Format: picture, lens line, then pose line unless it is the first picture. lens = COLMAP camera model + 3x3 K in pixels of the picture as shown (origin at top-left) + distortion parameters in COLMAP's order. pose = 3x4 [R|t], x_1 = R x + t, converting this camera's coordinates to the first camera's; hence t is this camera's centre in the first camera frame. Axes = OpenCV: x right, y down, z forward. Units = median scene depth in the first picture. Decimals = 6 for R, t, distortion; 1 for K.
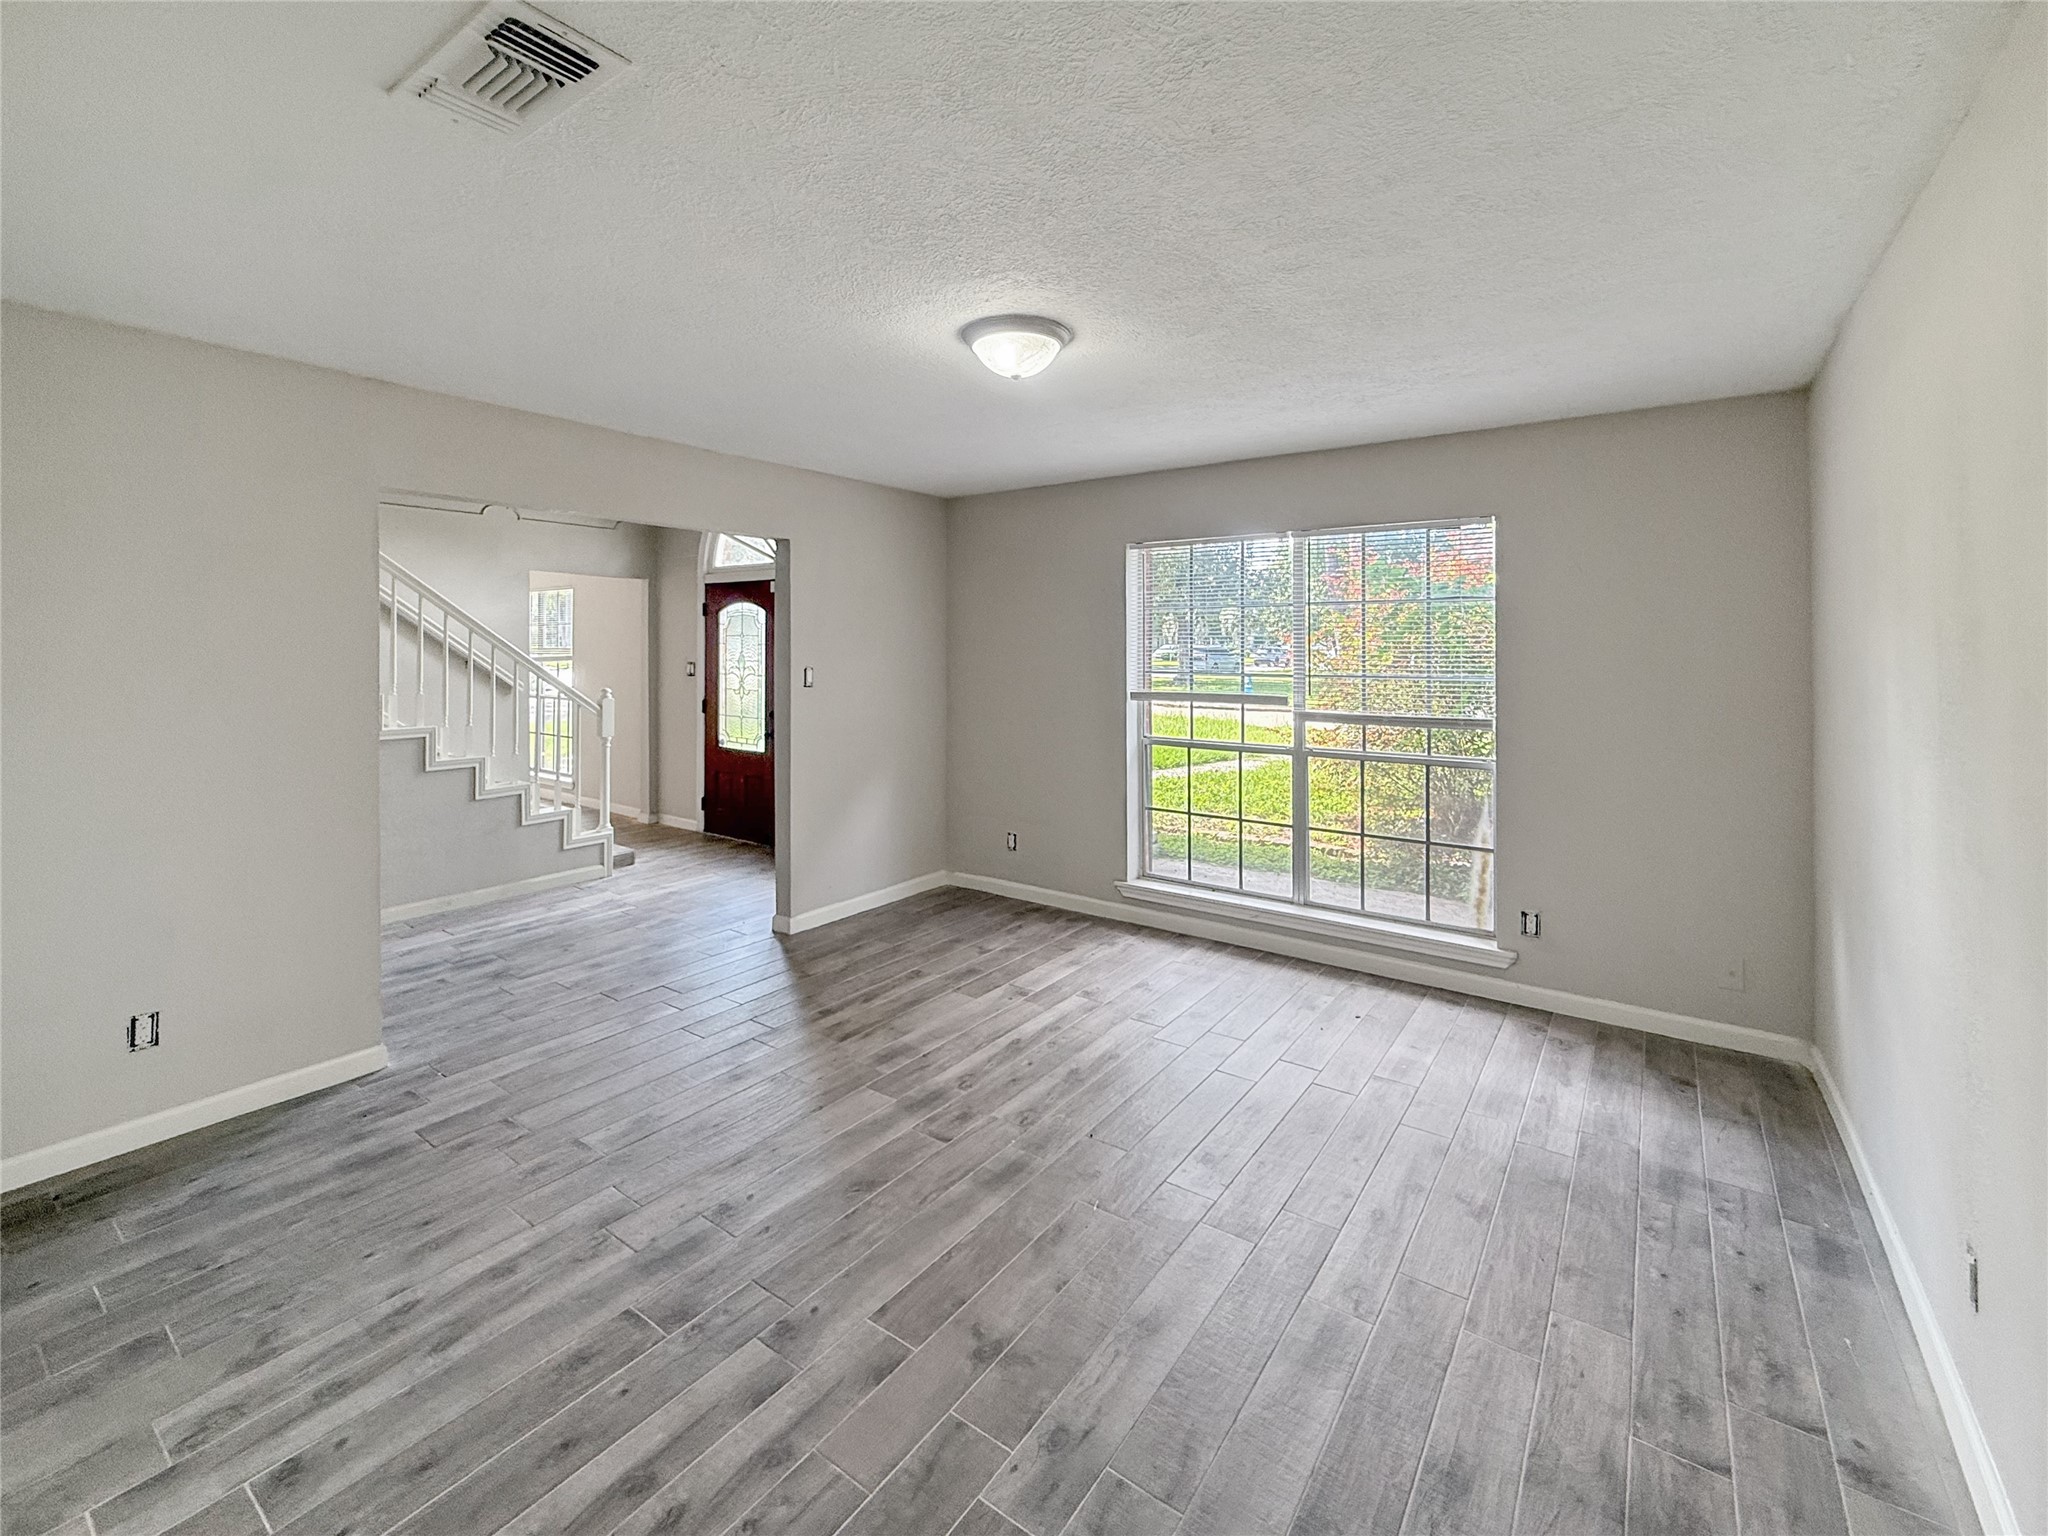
lens RADIAL K [[855.8, 0, 1012.2], [0, 855.8, 773.9], [0, 0, 1]] dist [-0.002098, 0.000284]
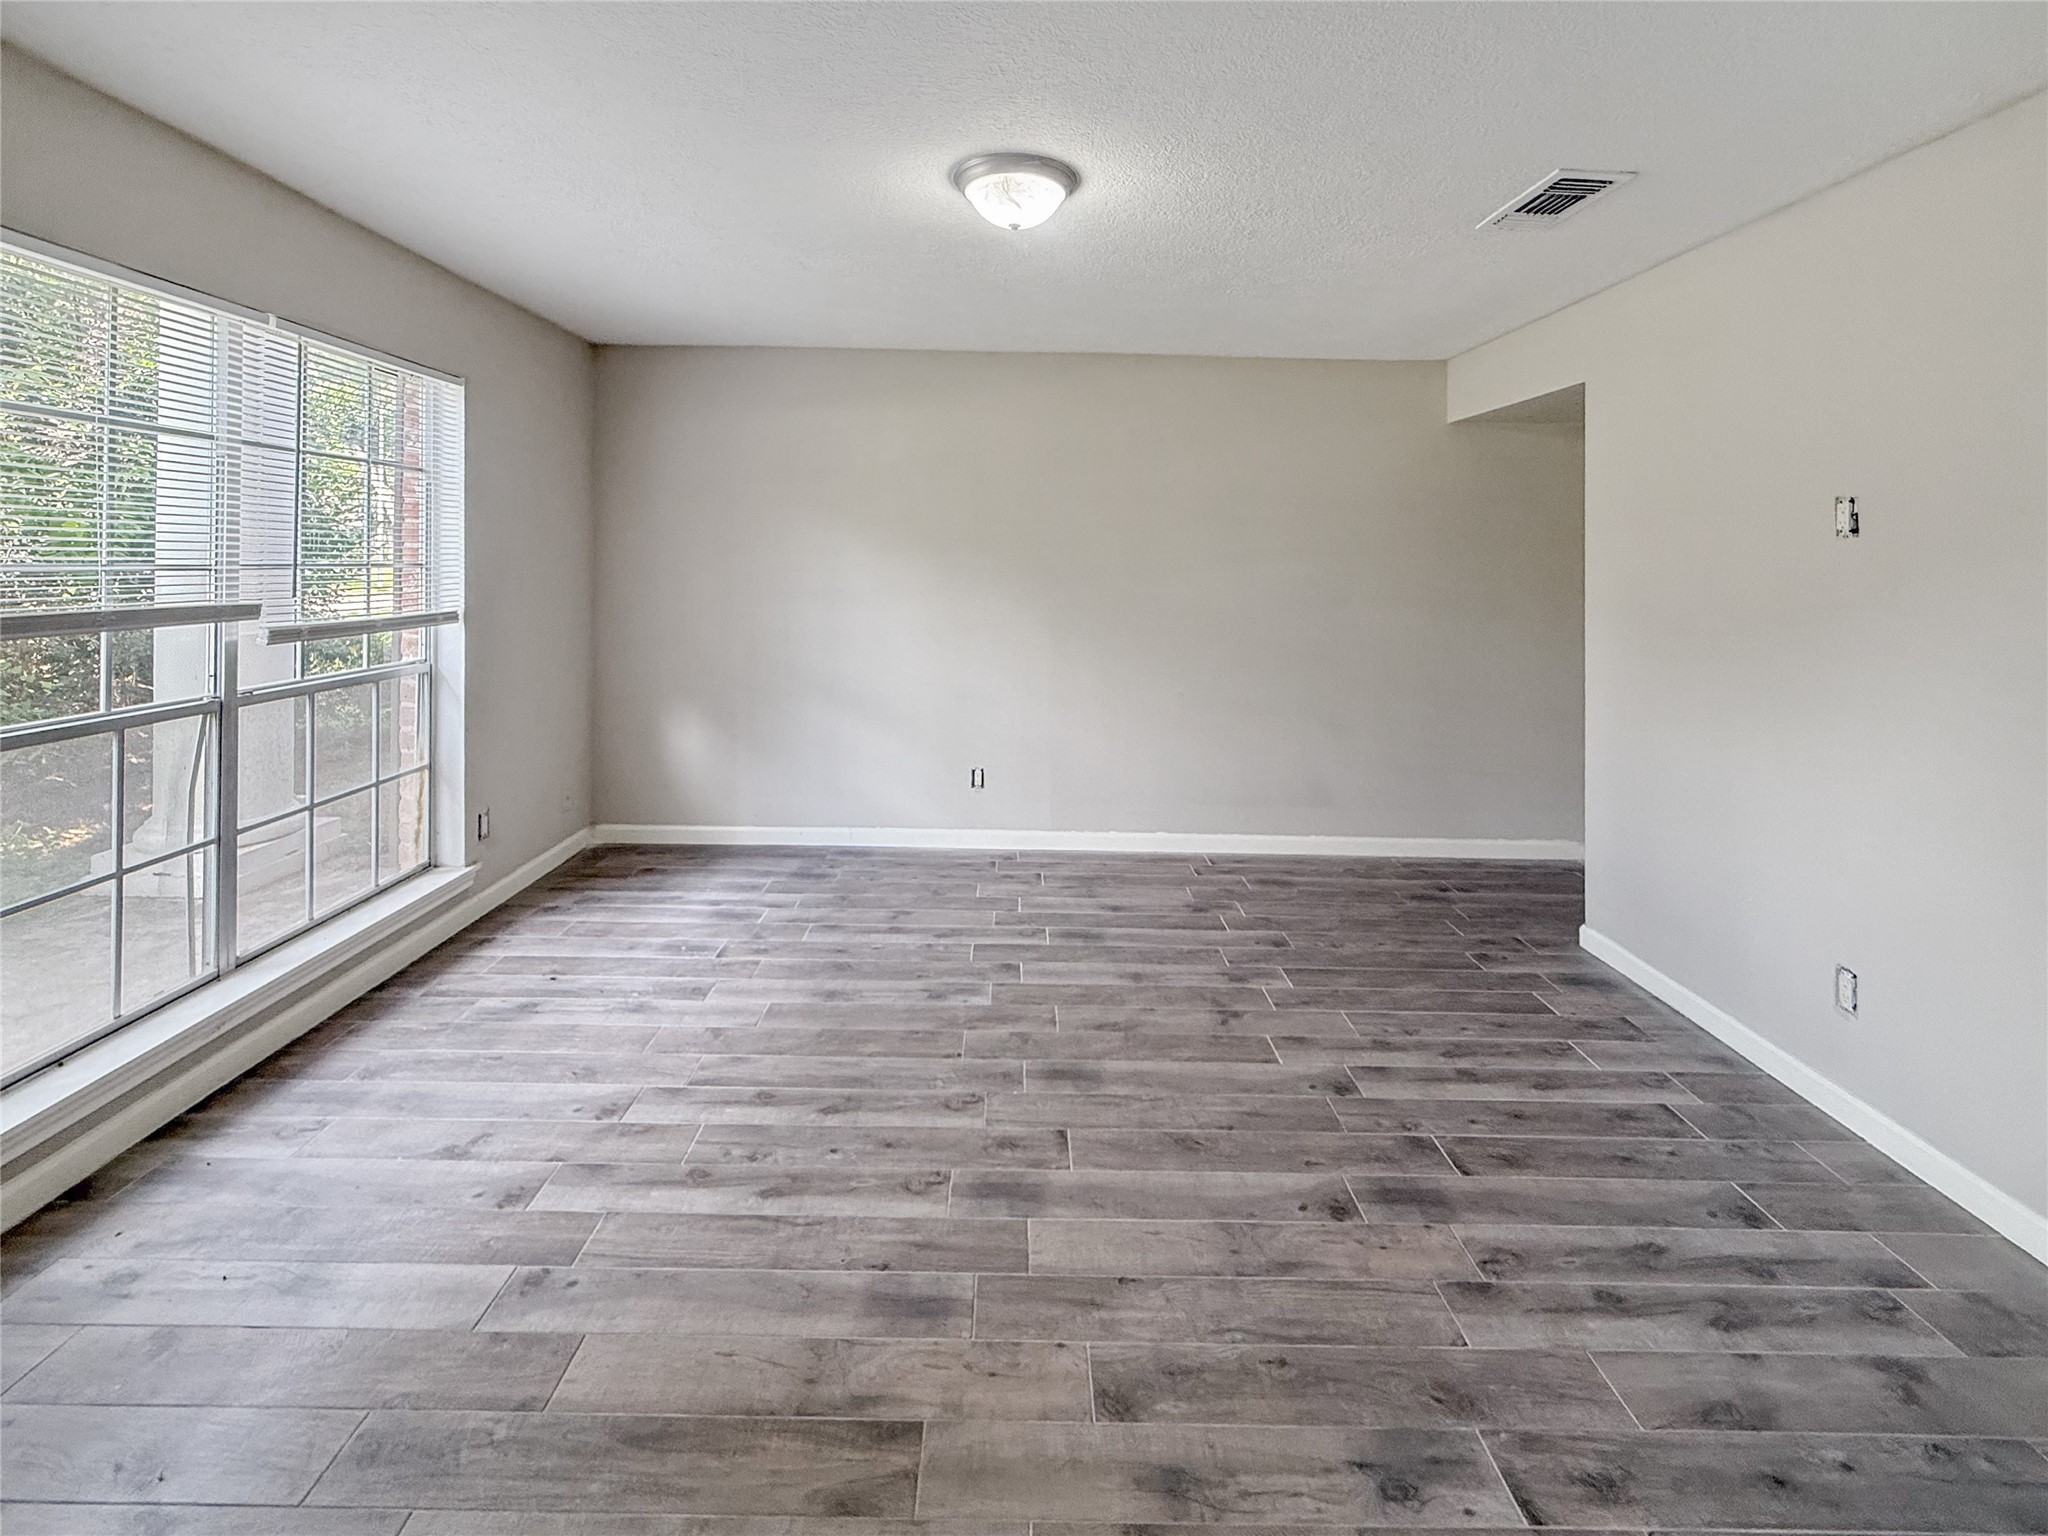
lens RADIAL K [[855.8, 0, 1014.6], [0, 855.8, 762.7], [0, 0, 1]] dist [-0.002098, 0.000284]
pose [[-0.580522, -0.199952, 0.789312, -0.544669], [0.096389, 0.945688, 0.310458, -0.148822], [-0.808520, 0.256309, -0.529719, 1.190648]]
